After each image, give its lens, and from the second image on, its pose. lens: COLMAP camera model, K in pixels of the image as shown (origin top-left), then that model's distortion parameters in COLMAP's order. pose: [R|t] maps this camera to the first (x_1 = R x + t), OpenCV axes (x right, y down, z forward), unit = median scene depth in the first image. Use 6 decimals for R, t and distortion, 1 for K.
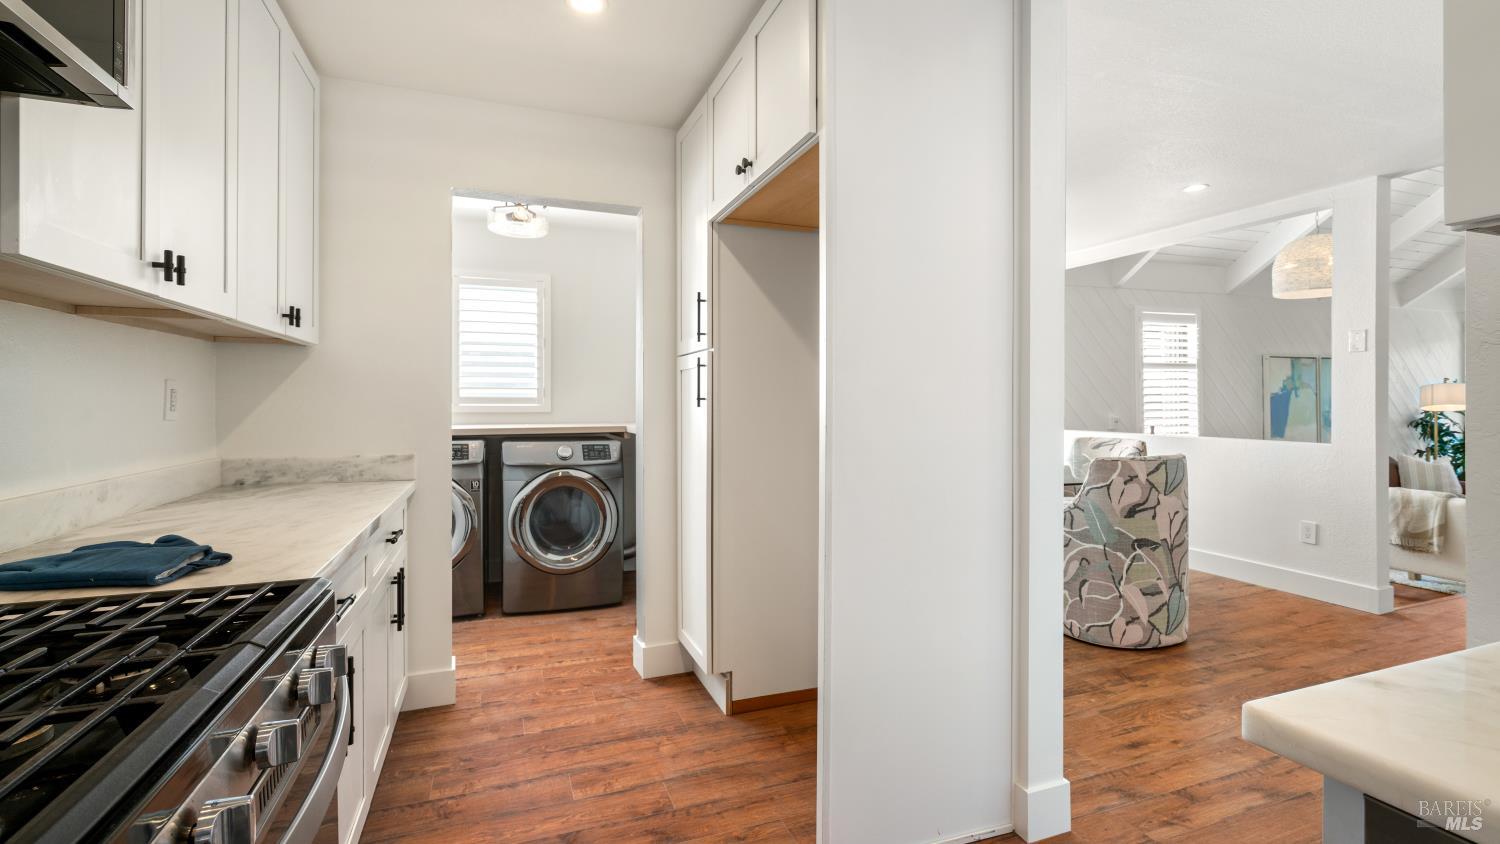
lens RADIAL K [[676.7, 0, 751.5], [0, 676.7, 407.6], [0, 0, 1]] dist [-0.011800, 0.005231]
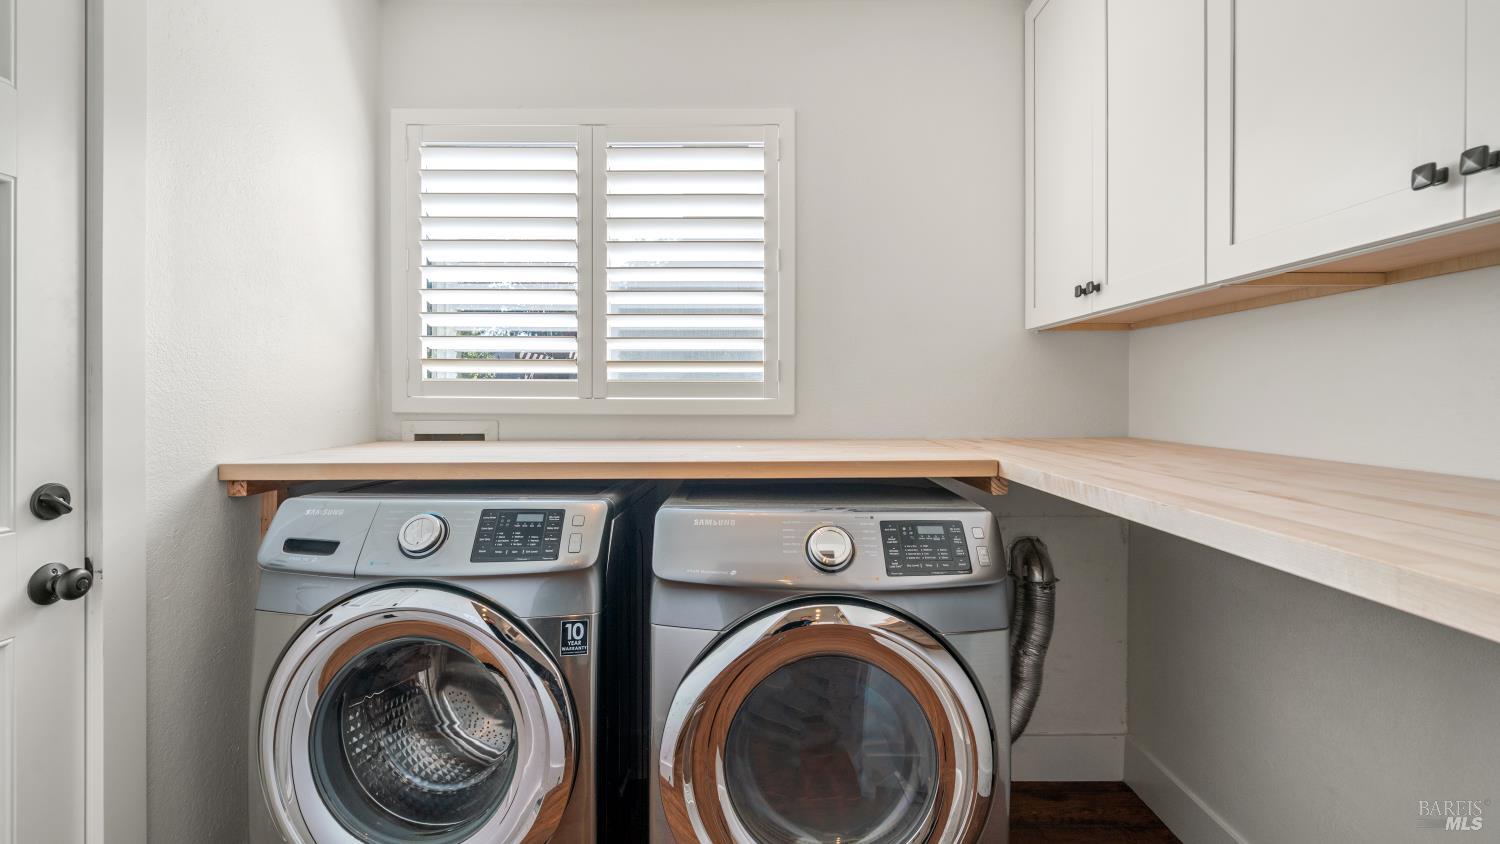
lens RADIAL K [[676.7, 0, 753.1], [0, 676.7, 405.9], [0, 0, 1]] dist [-0.011800, 0.005231]
pose [[0.937805, 0.009770, -0.347024, -0.199659], [-0.002862, 0.999787, 0.020415, -0.008066], [0.347150, -0.018152, 0.937634, 0.685554]]
